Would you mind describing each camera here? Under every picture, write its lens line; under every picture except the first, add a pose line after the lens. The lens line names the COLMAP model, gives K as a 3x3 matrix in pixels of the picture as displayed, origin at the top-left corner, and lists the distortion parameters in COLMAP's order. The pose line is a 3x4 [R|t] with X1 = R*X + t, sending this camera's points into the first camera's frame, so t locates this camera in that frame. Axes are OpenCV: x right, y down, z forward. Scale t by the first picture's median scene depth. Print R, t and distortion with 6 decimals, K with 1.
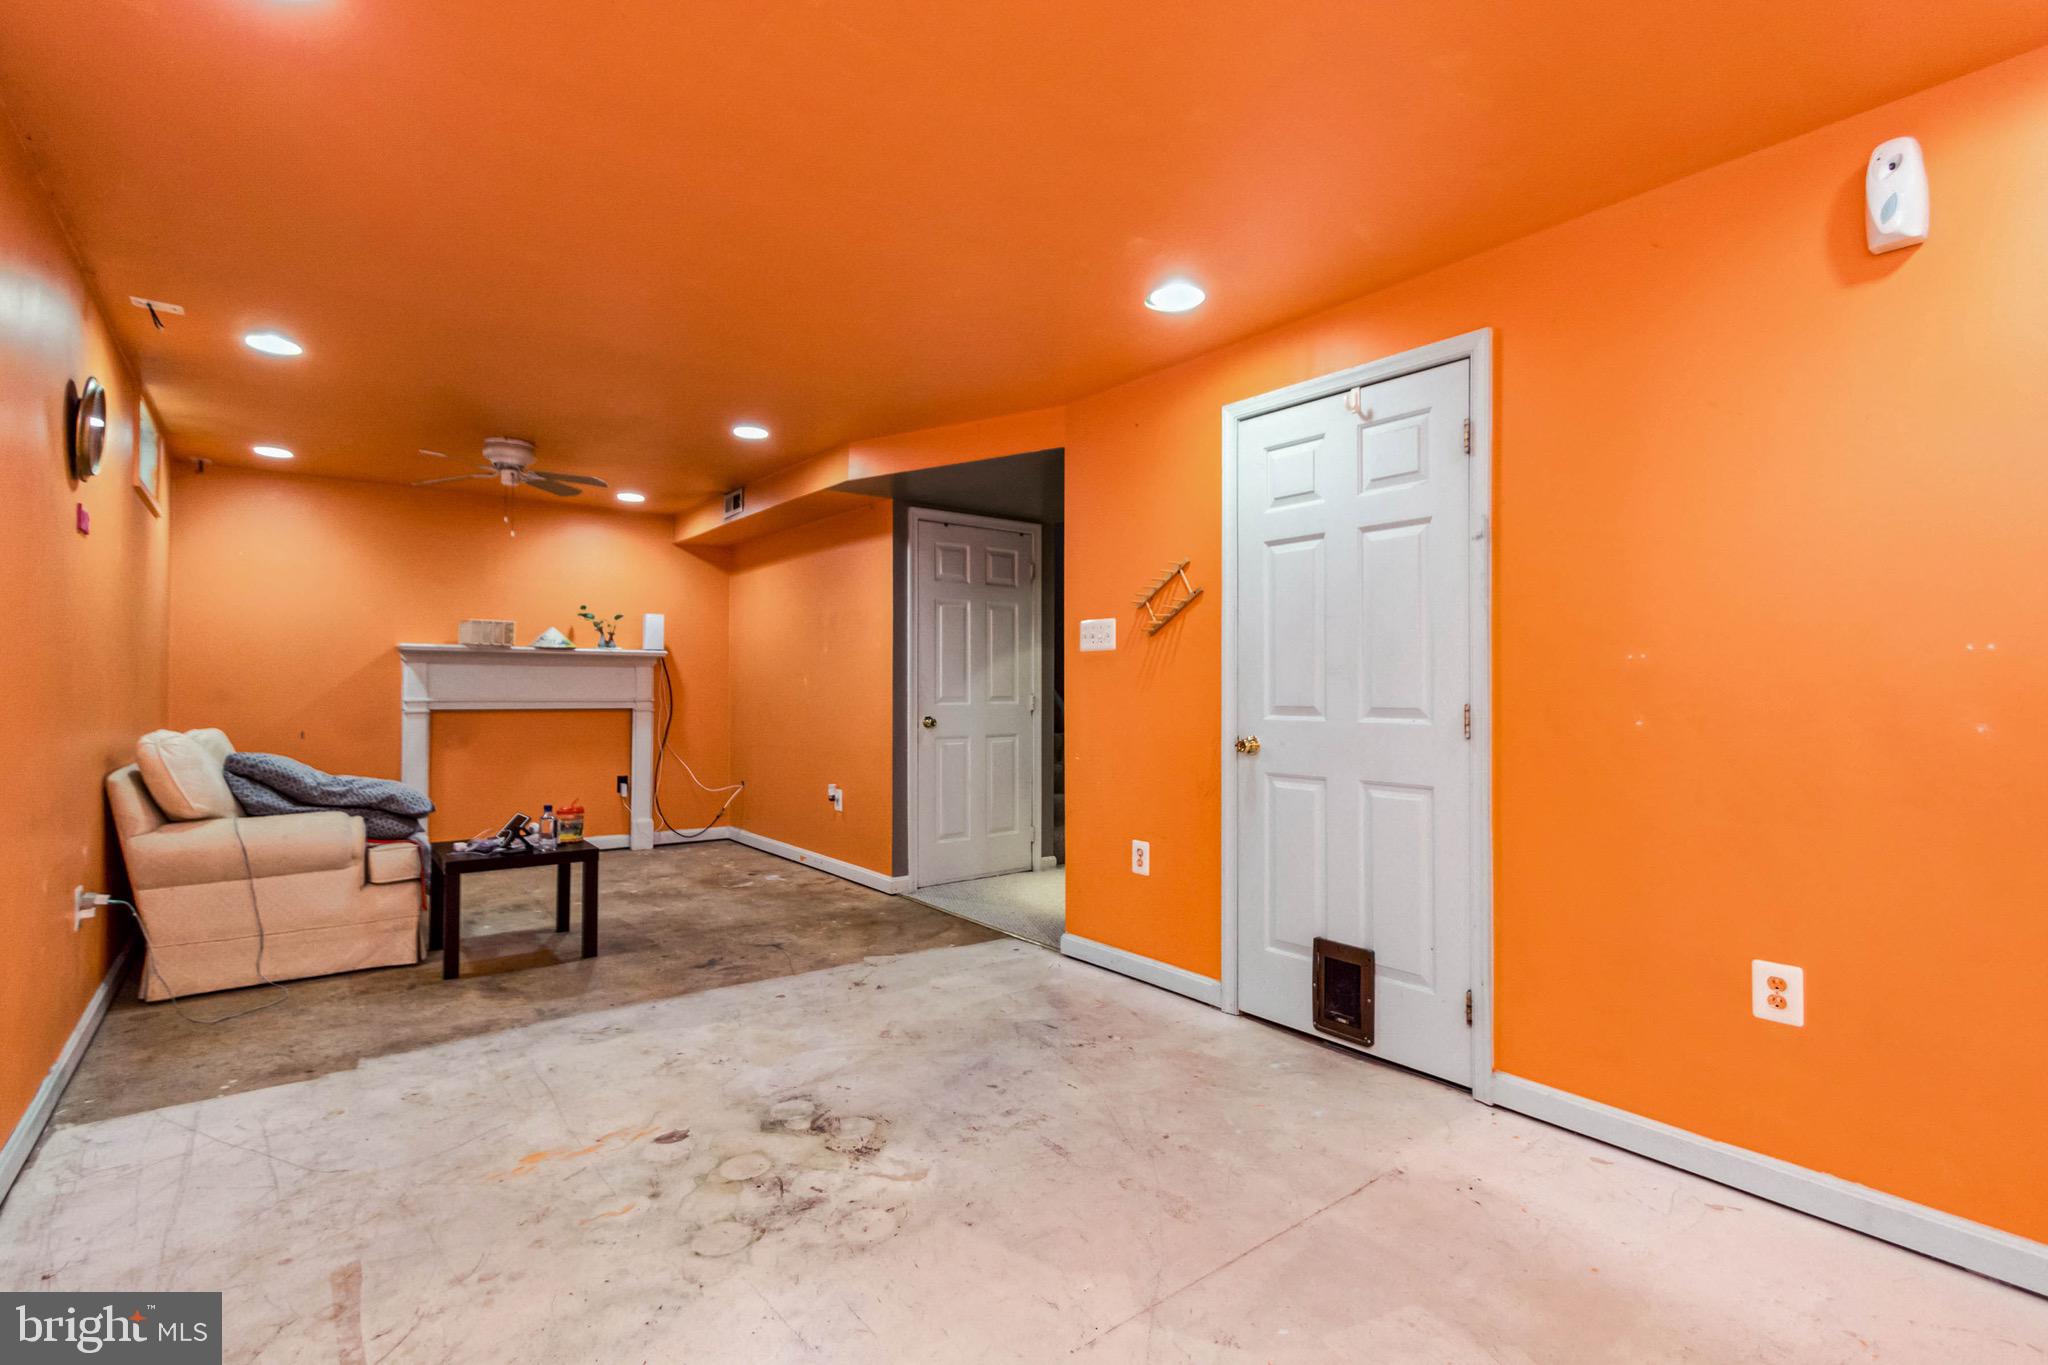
lens RADIAL K [[939.1, 0, 1023.4], [0, 939.1, 682.3], [0, 0, 1]] dist [-0.013000, -0.000349]
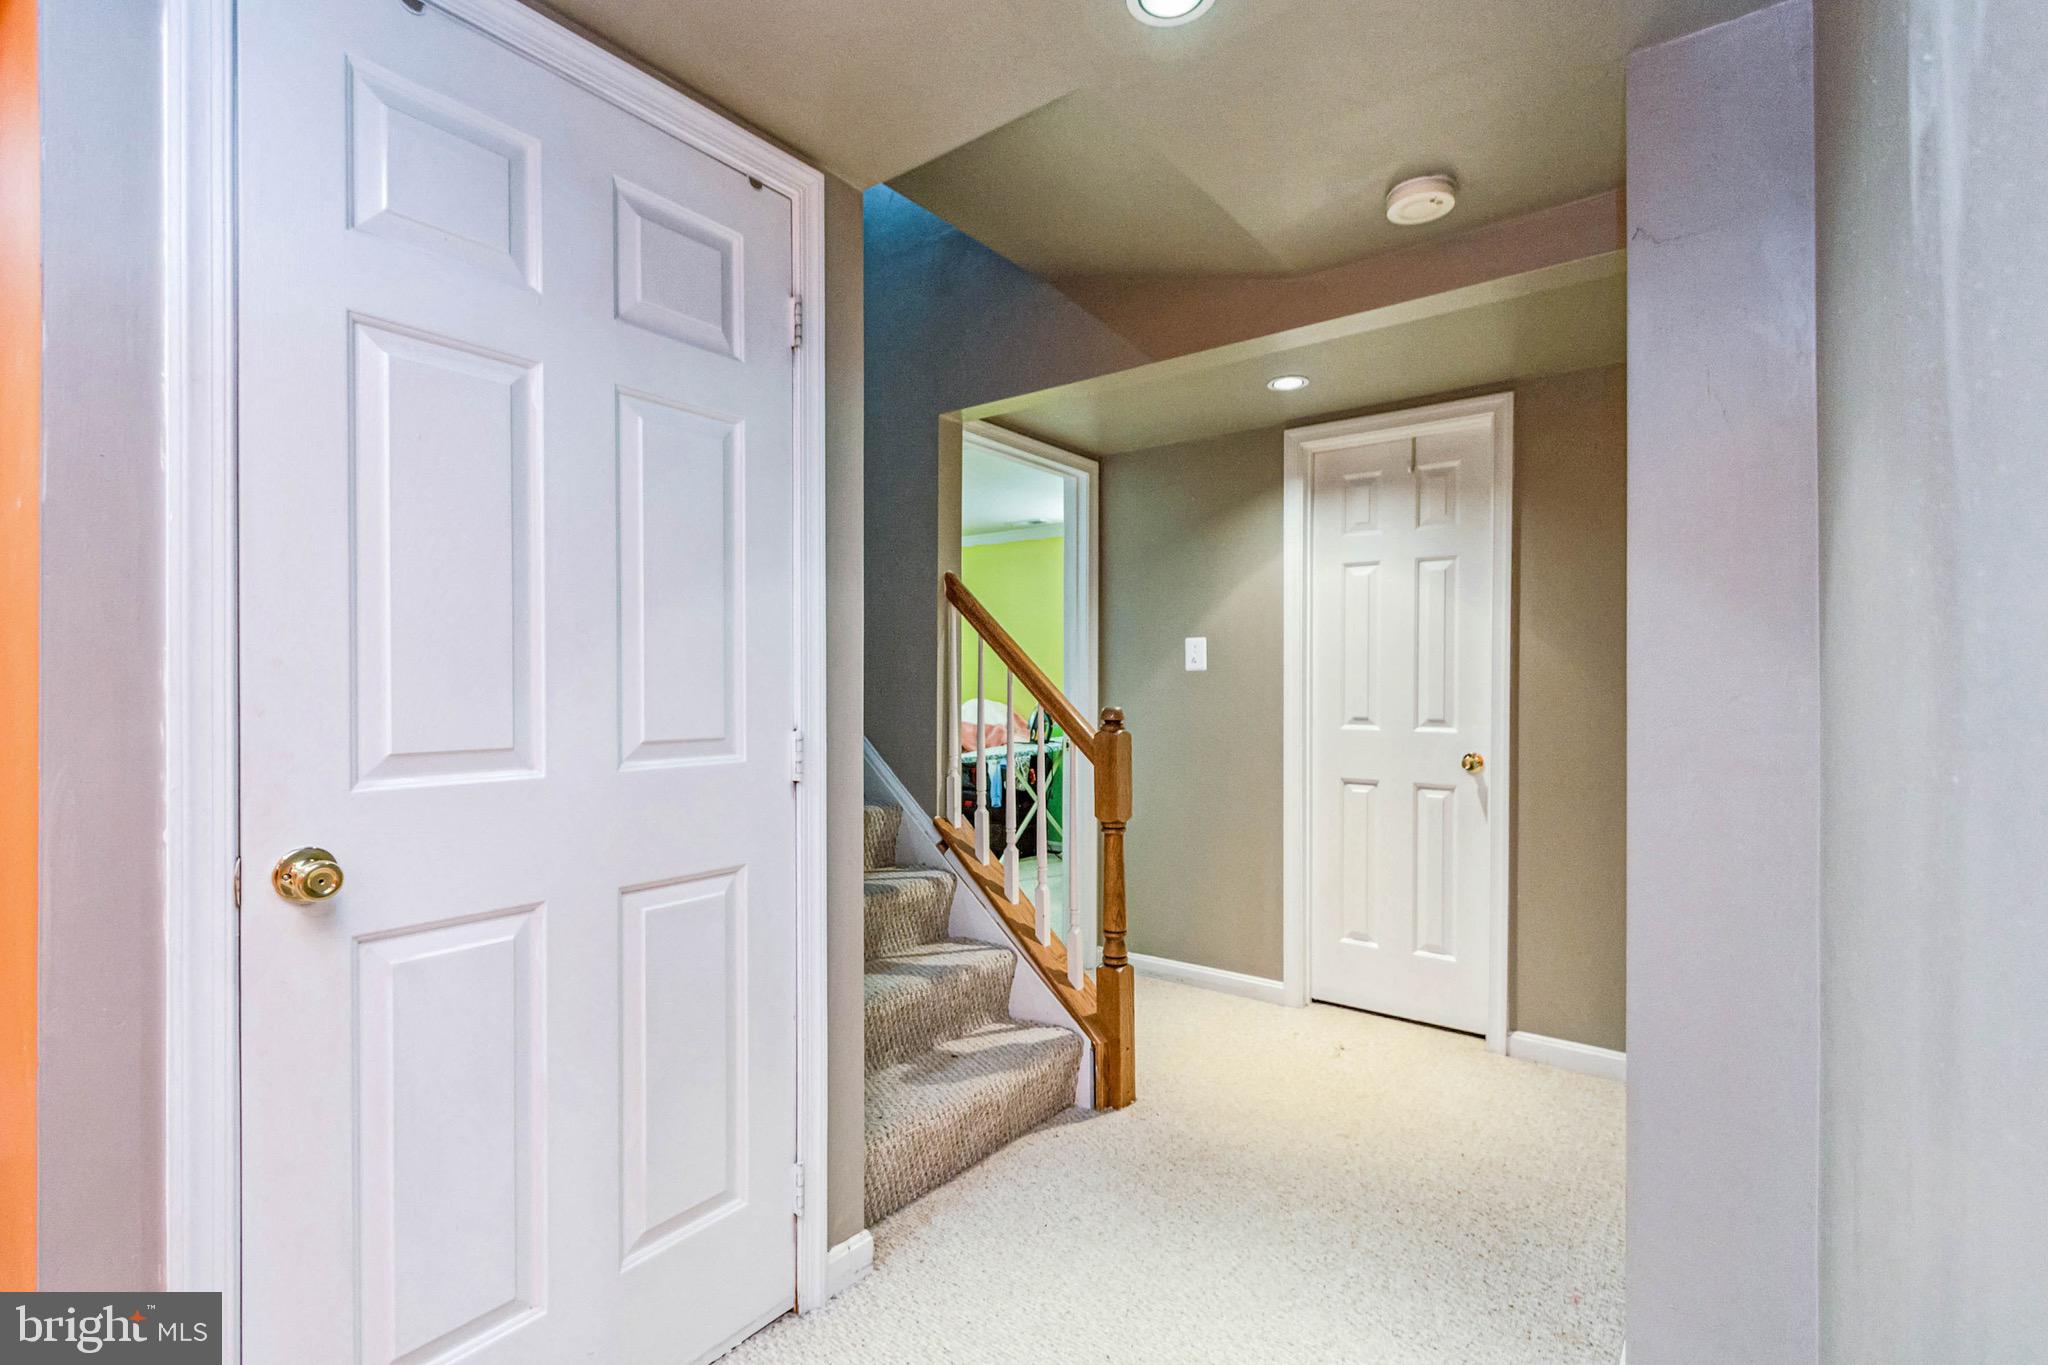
lens RADIAL K [[939.1, 0, 1019.6], [0, 939.1, 689.5], [0, 0, 1]] dist [-0.013000, -0.000349]
pose [[0.967646, -0.001243, 0.252309, 0.003369], [-0.000418, 0.999979, 0.006528, -0.001257], [-0.252312, -0.006422, 0.967625, 0.712020]]
